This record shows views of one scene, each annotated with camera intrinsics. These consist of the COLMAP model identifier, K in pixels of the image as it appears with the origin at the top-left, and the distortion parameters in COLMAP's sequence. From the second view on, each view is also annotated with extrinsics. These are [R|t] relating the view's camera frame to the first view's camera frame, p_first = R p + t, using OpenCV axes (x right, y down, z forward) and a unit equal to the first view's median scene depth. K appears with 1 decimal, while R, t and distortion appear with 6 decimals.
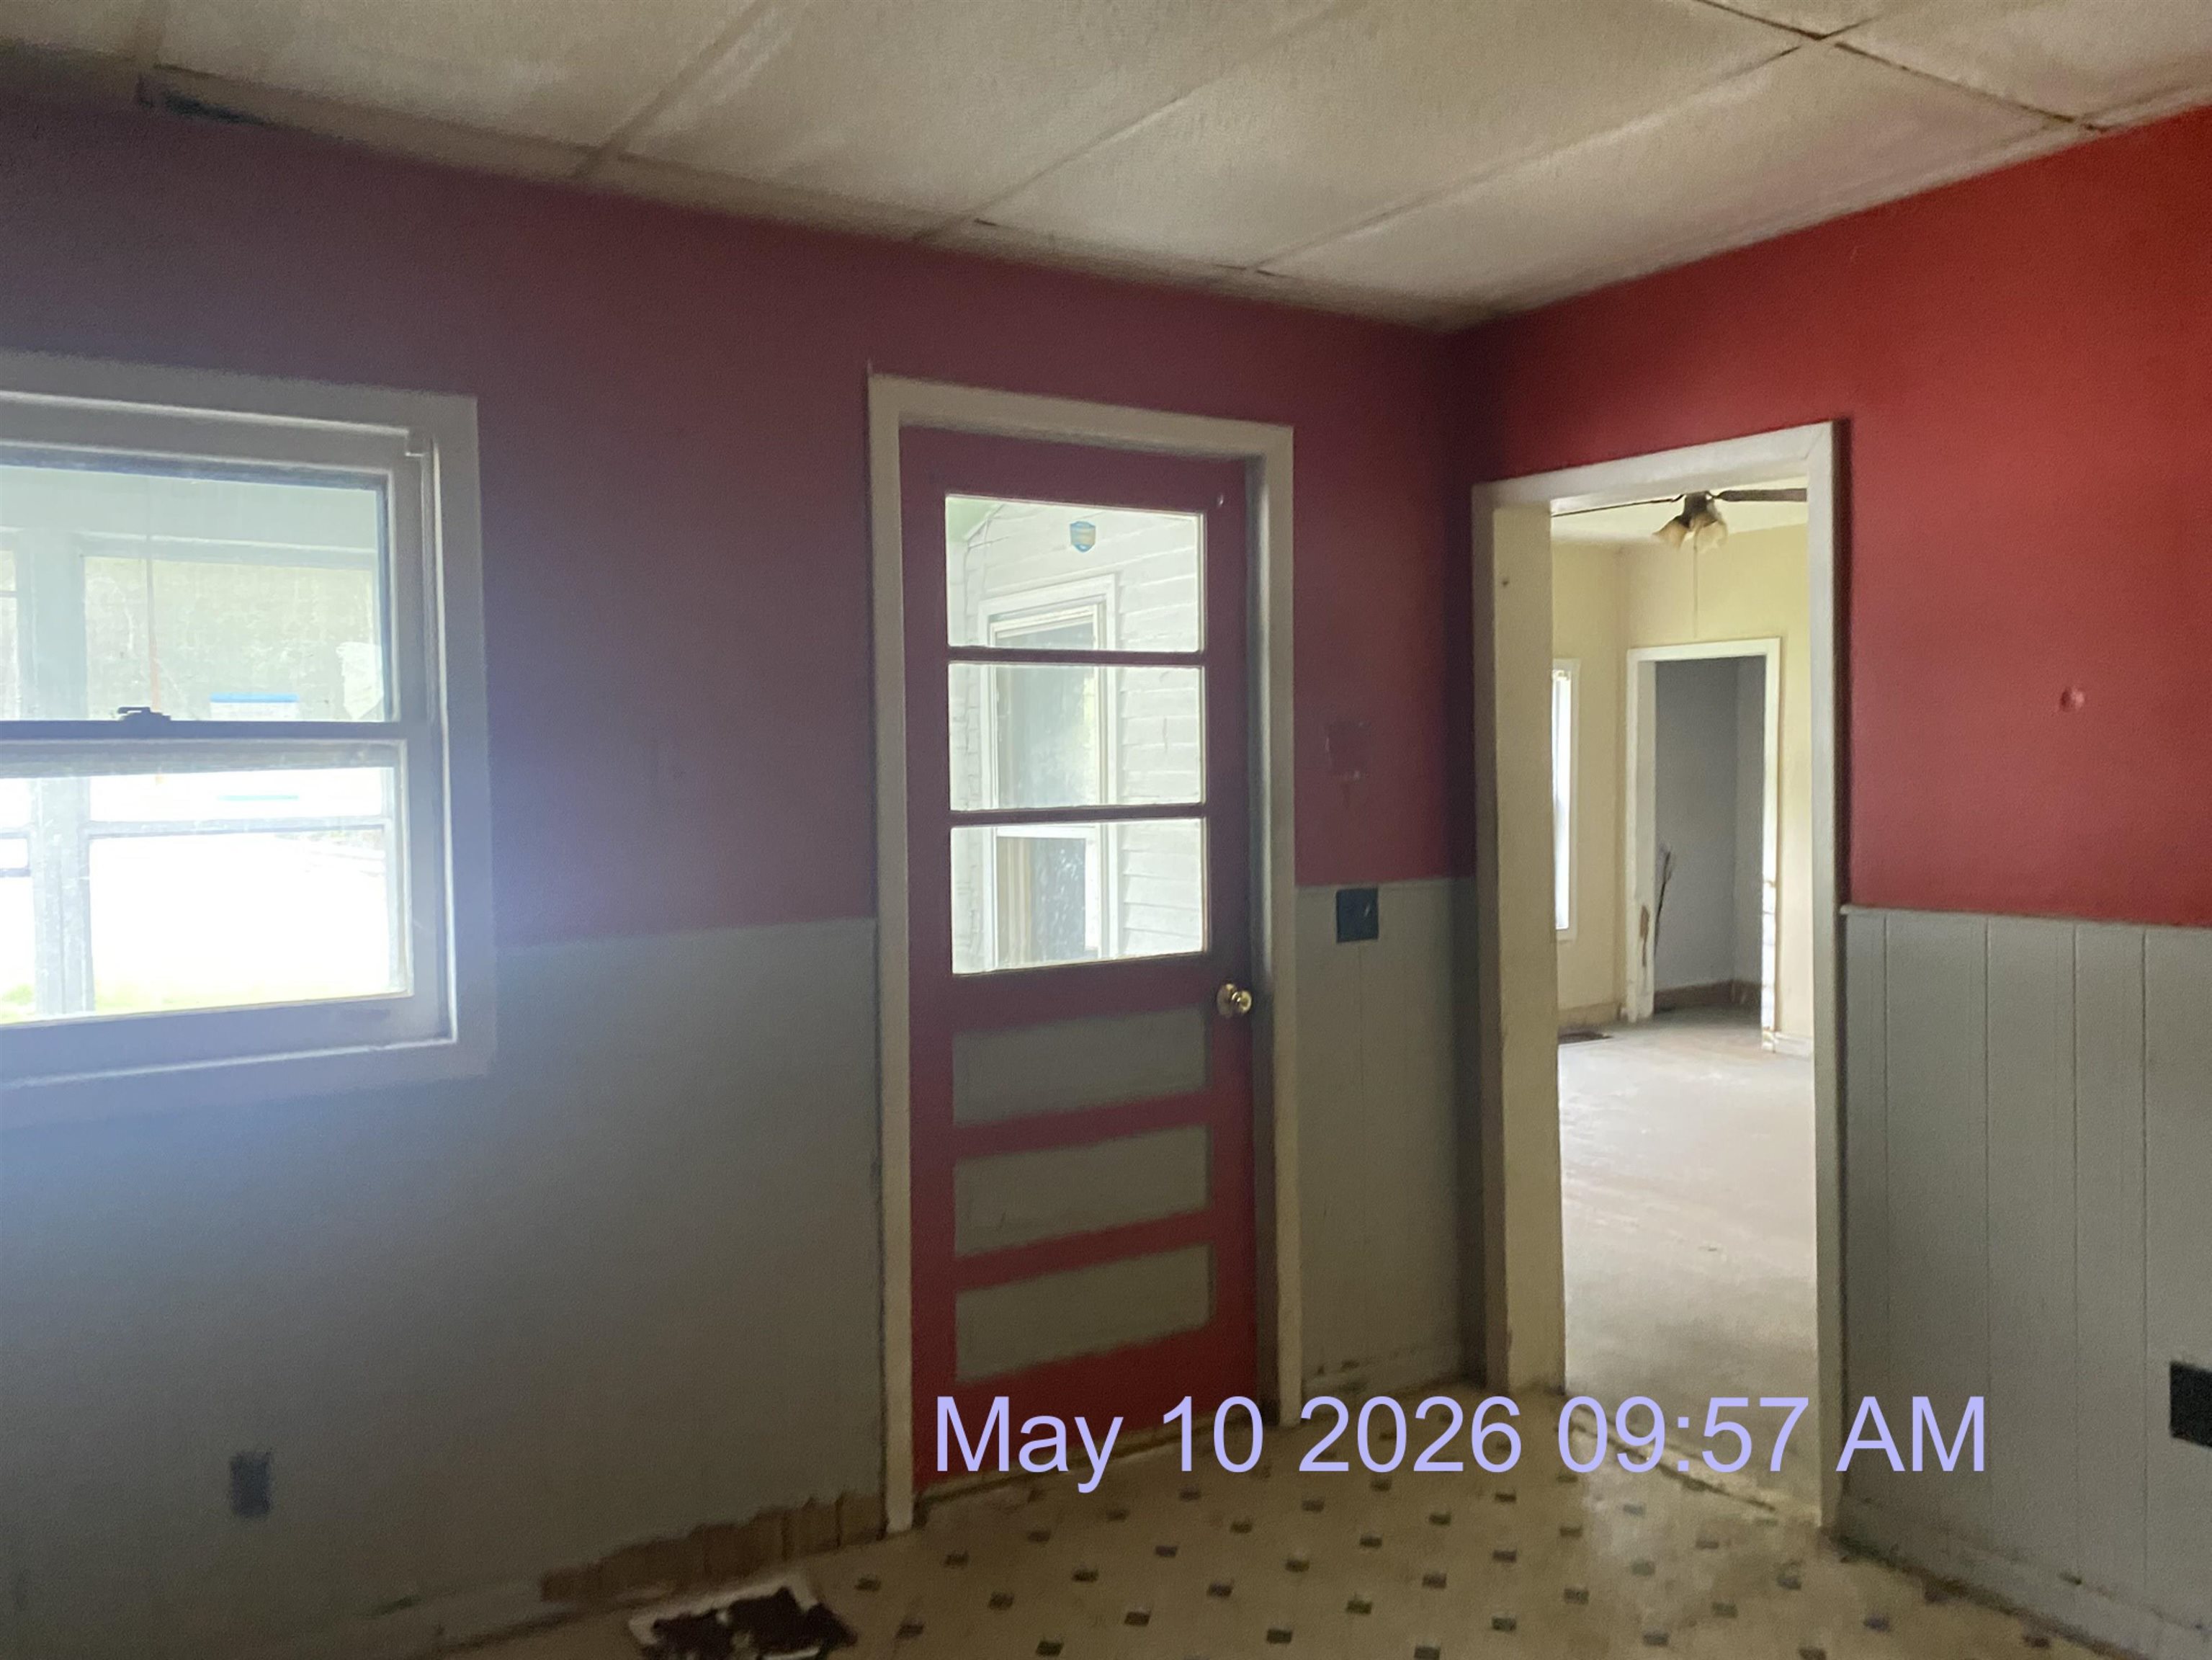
lens RADIAL K [[1687.9, 0, 1101.4], [0, 1687.9, 829.8], [0, 0, 1]] dist [-0.002764, 0.010777]
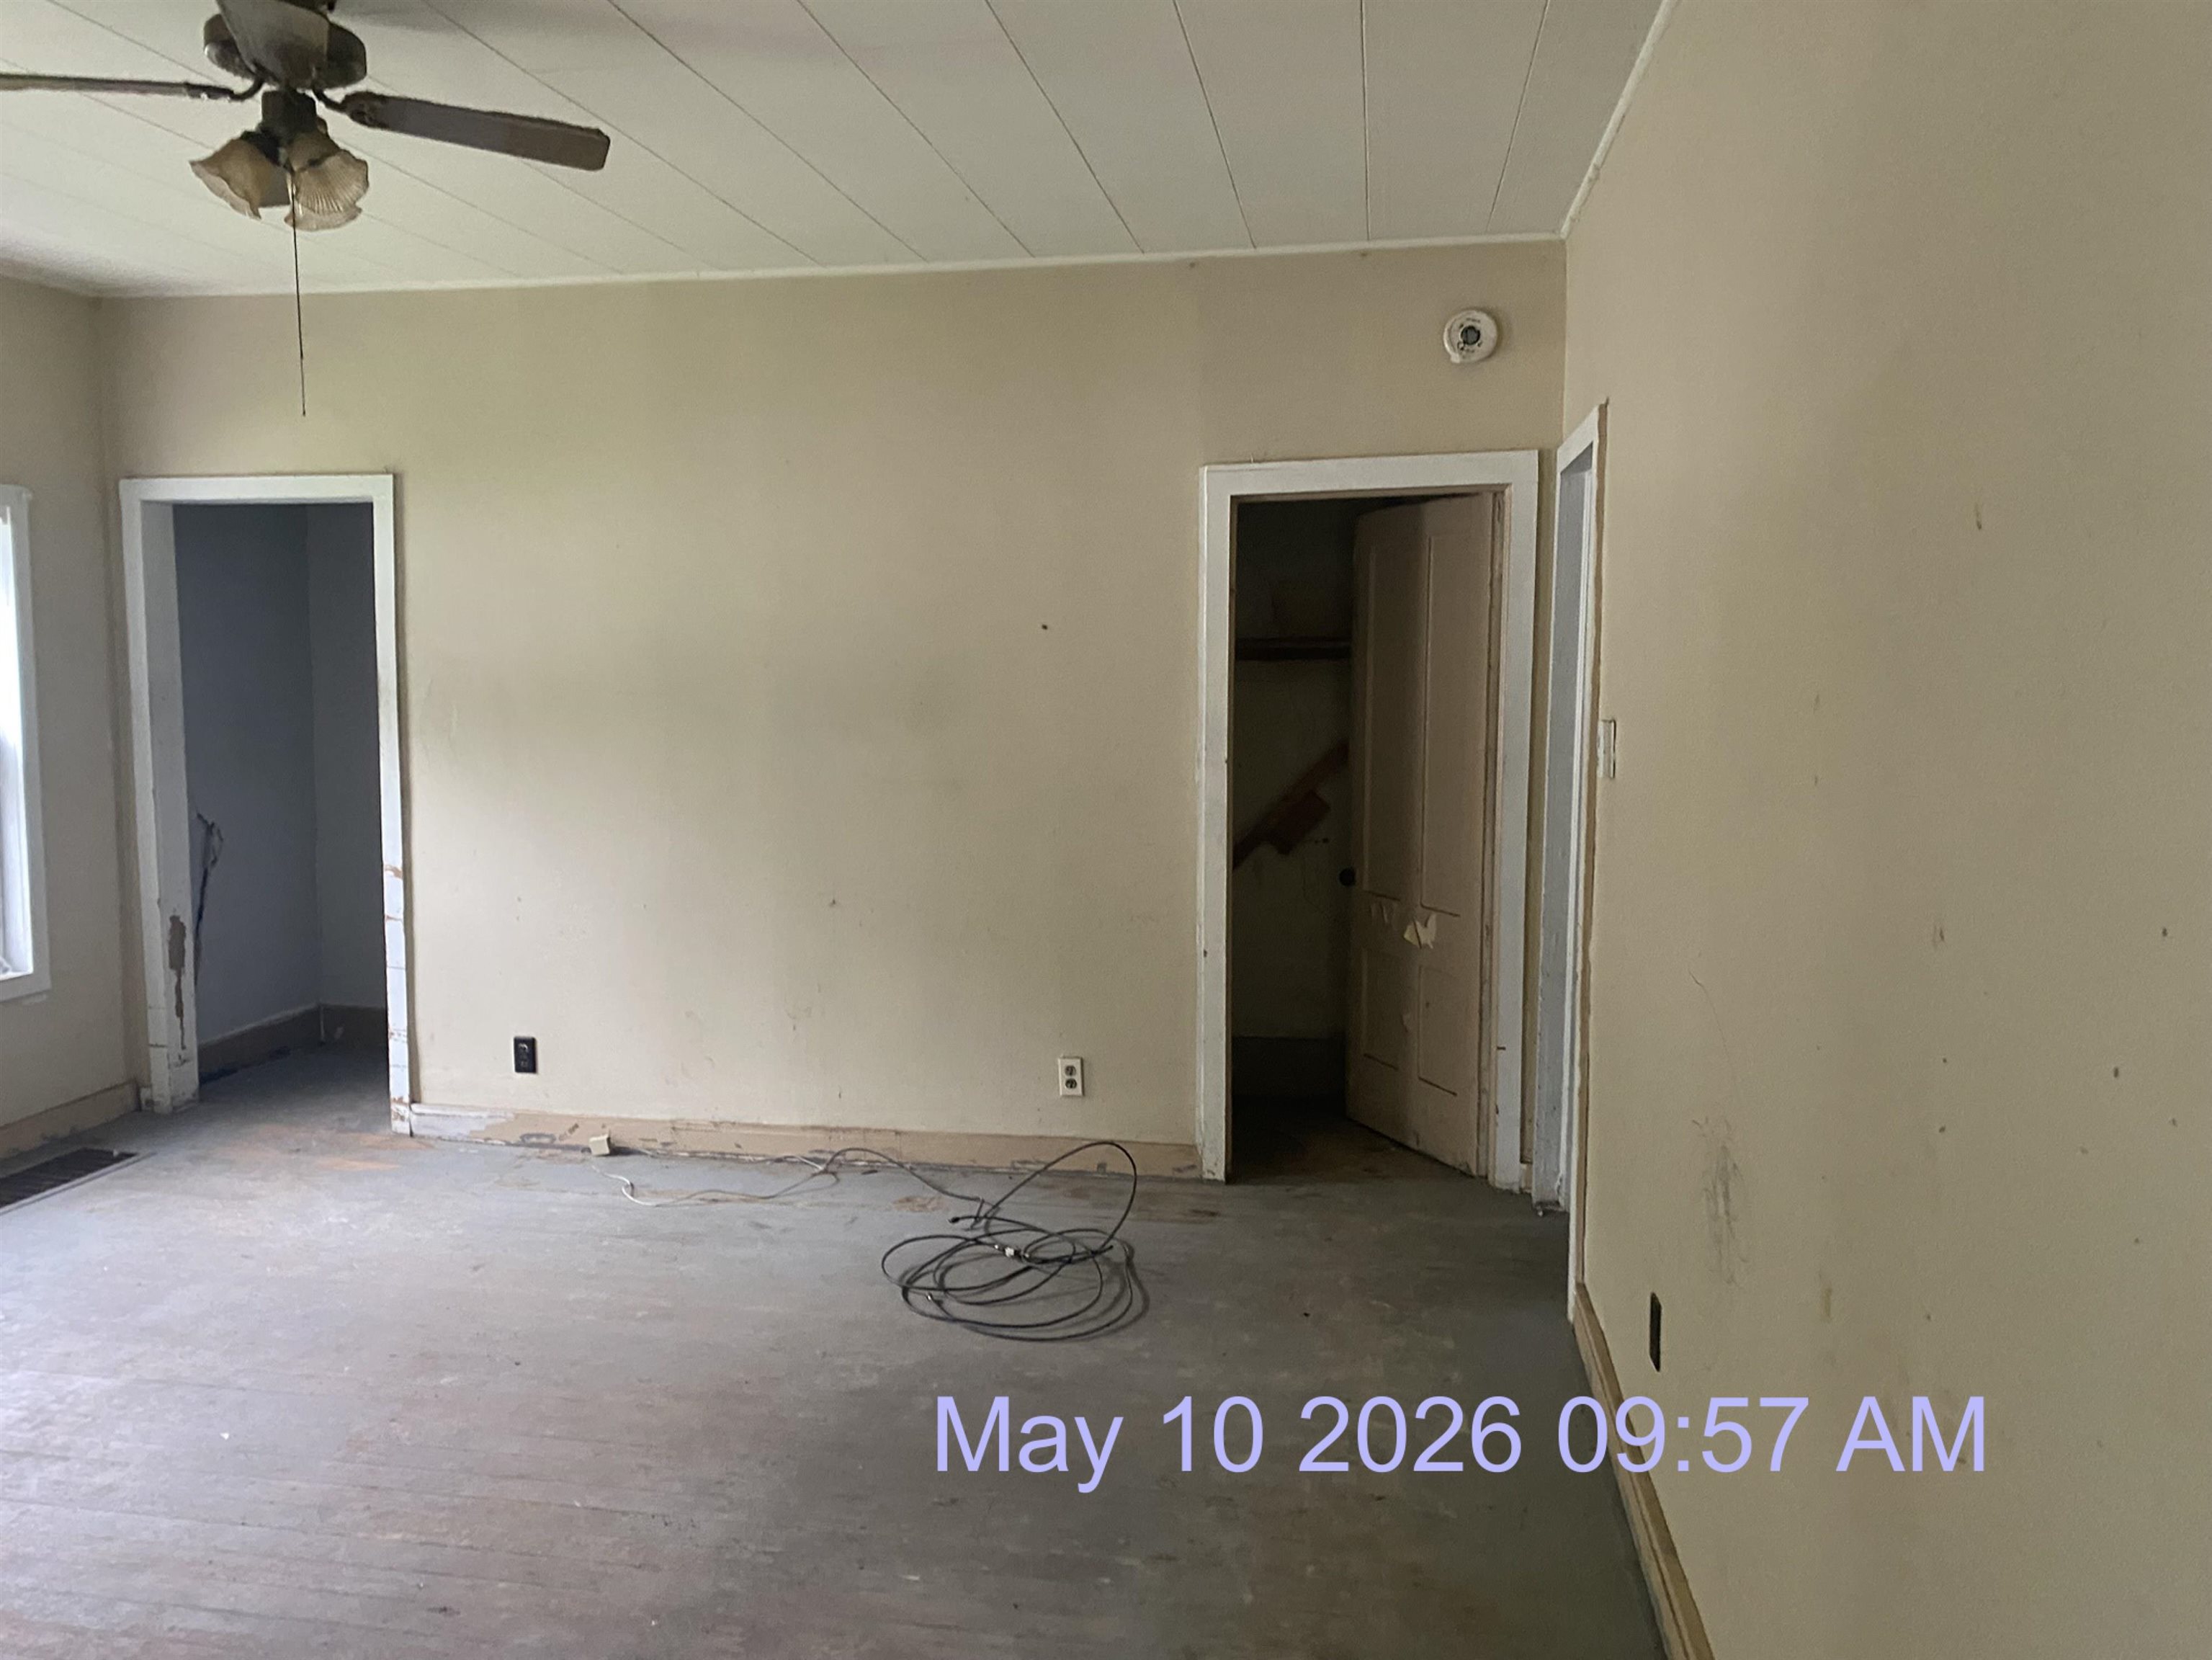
lens RADIAL K [[1687.9, 0, 1095.8], [0, 1687.9, 830.5], [0, 0, 1]] dist [-0.002764, 0.010777]
pose [[0.674425, -0.061062, 0.735814, 0.111526], [0.017582, 0.997620, 0.066674, -0.020694], [-0.738134, -0.032030, 0.673894, 0.384486]]
